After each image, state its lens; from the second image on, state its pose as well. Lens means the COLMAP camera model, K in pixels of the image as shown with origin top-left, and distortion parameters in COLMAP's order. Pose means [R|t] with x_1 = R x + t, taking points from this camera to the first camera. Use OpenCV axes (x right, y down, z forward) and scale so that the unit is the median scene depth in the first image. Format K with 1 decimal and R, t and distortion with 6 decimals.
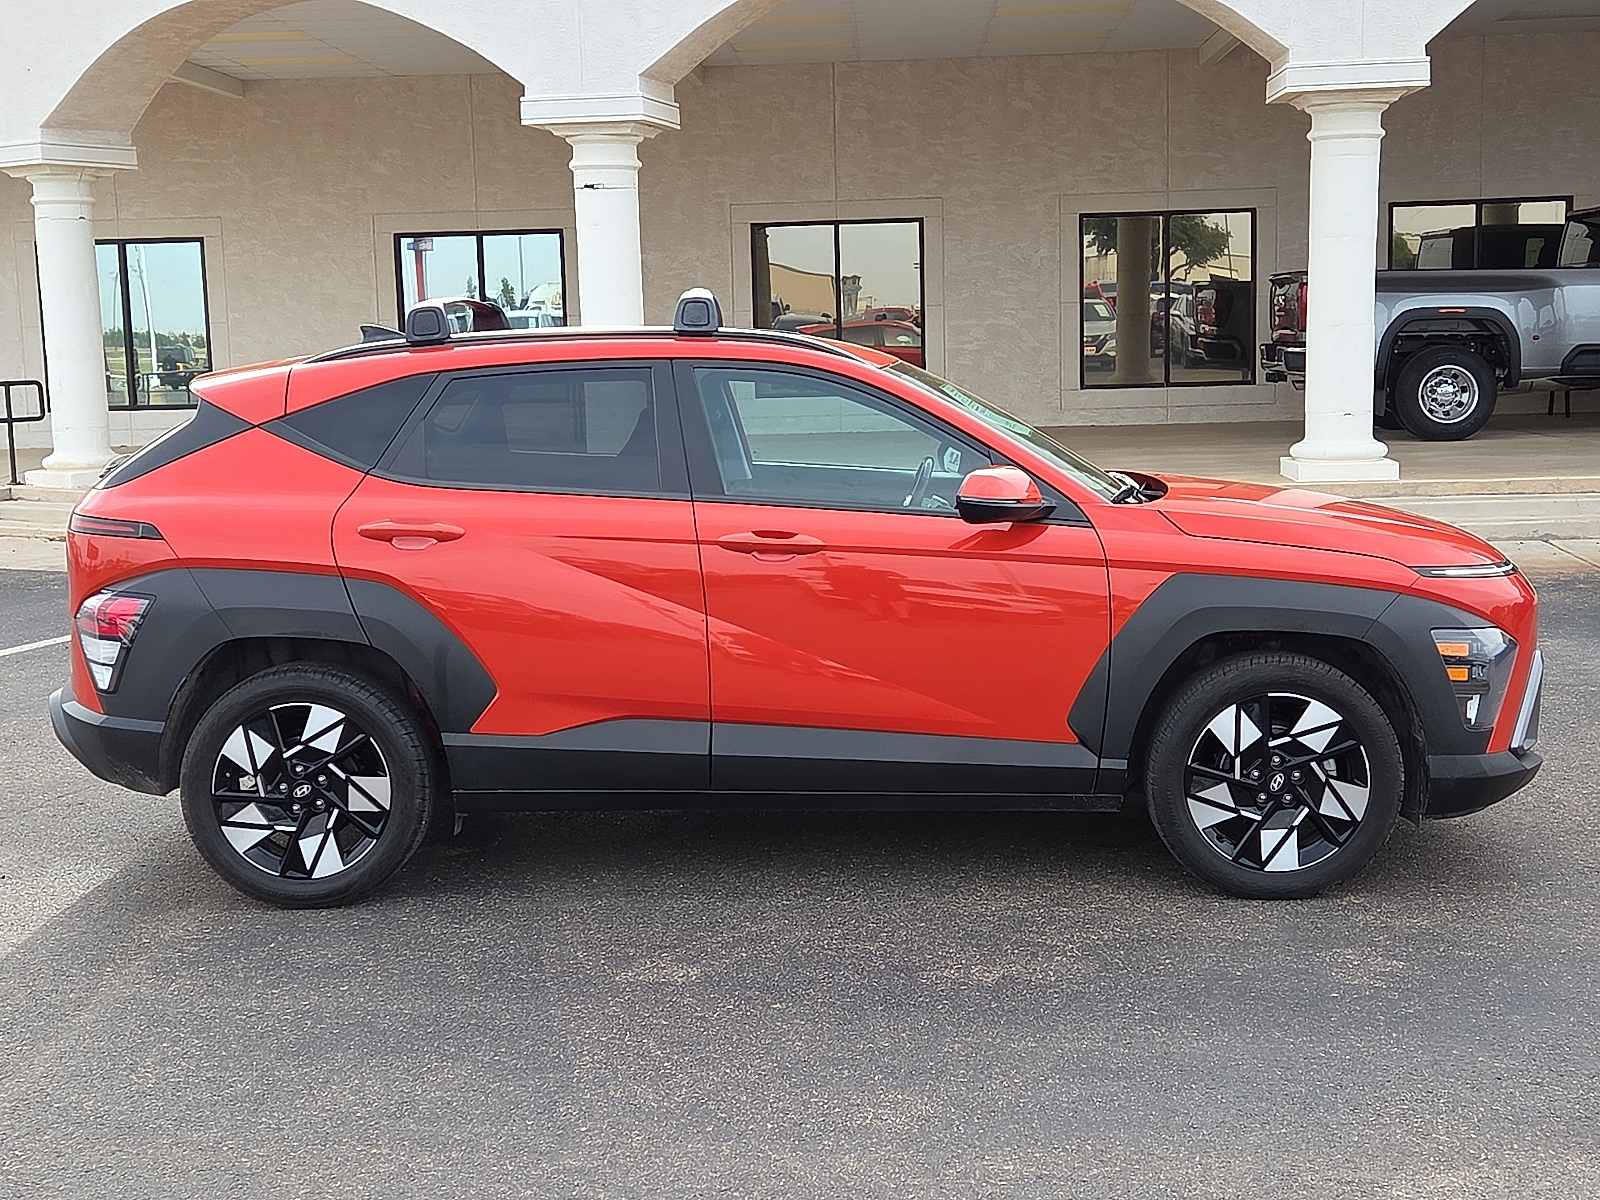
lens RADIAL K [[2161.9, 0, 800.0], [0, 2161.9, 600.0], [0, 0, 1]] dist [0.164864, -0.511353]
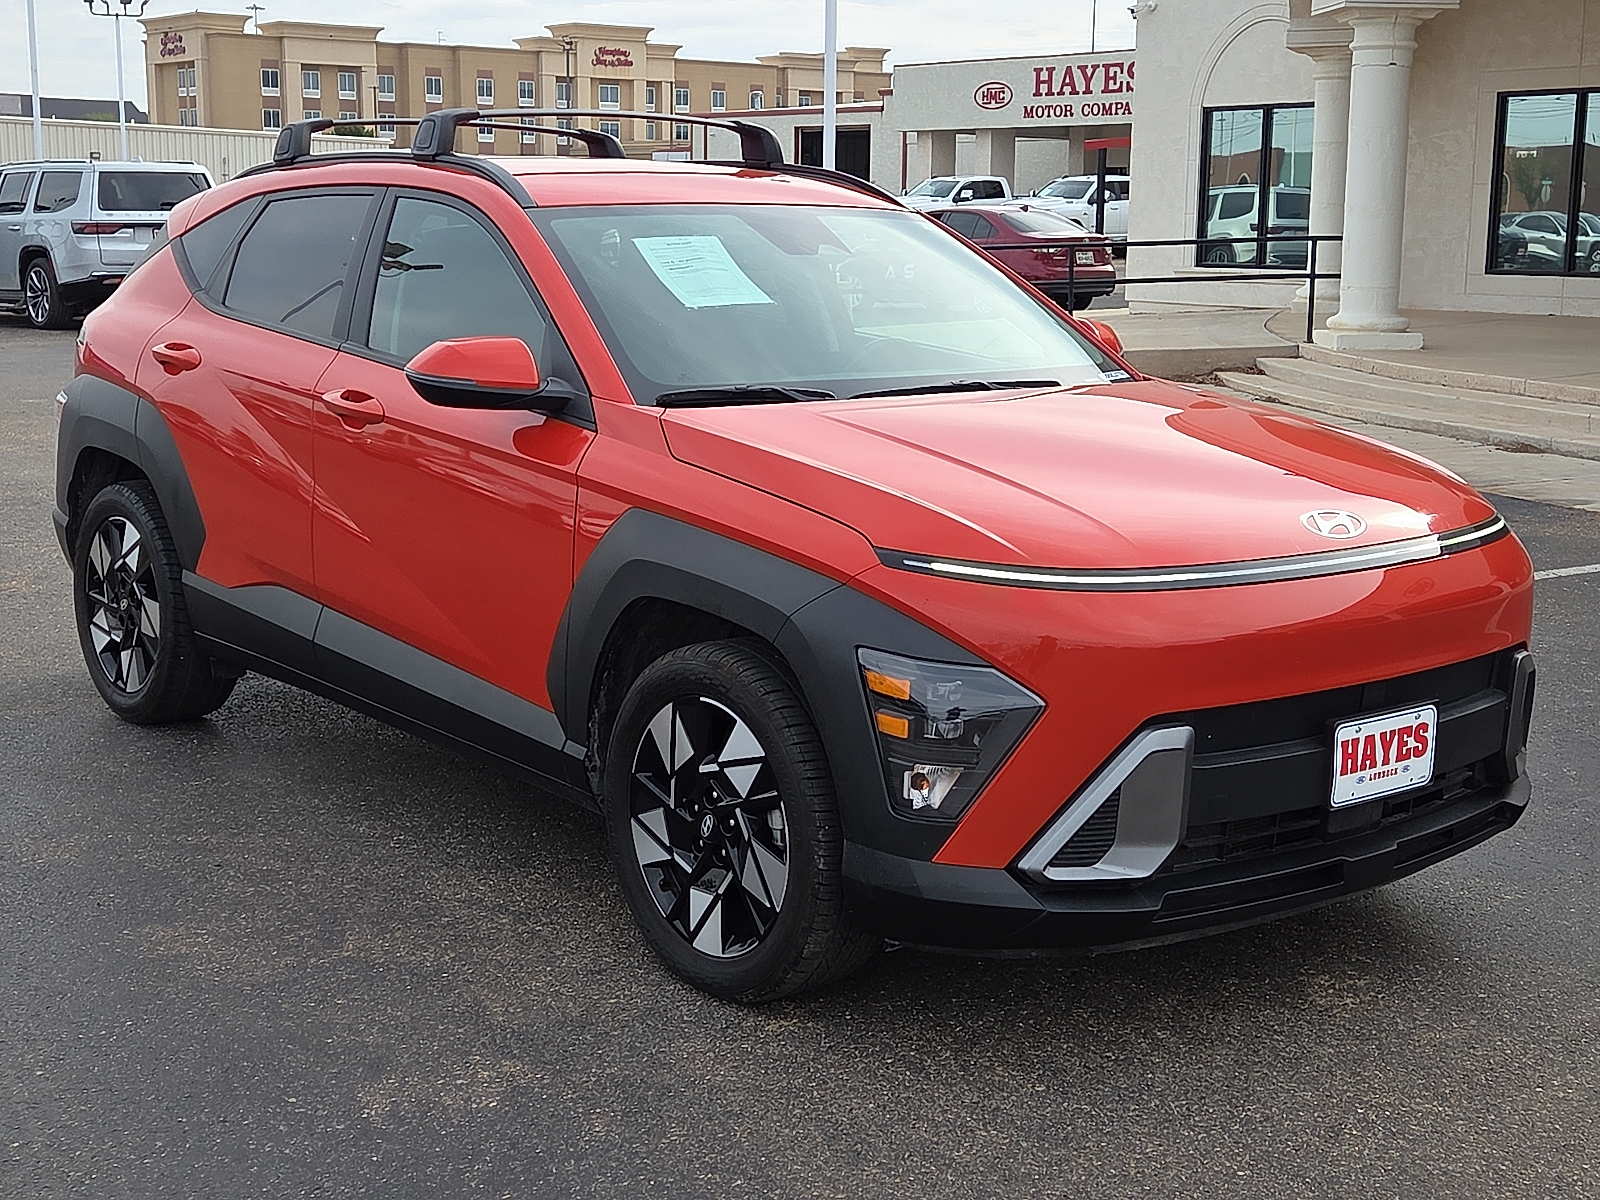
lens RADIAL K [[2161.9, 0, 800.0], [0, 2161.9, 600.0], [0, 0, 1]] dist [0.164864, -0.511353]
pose [[0.650538, 0.165657, -0.741187, 0.737311], [-0.121571, 0.986051, 0.113683, -0.069127], [0.749681, 0.016152, 0.661602, 0.564881]]
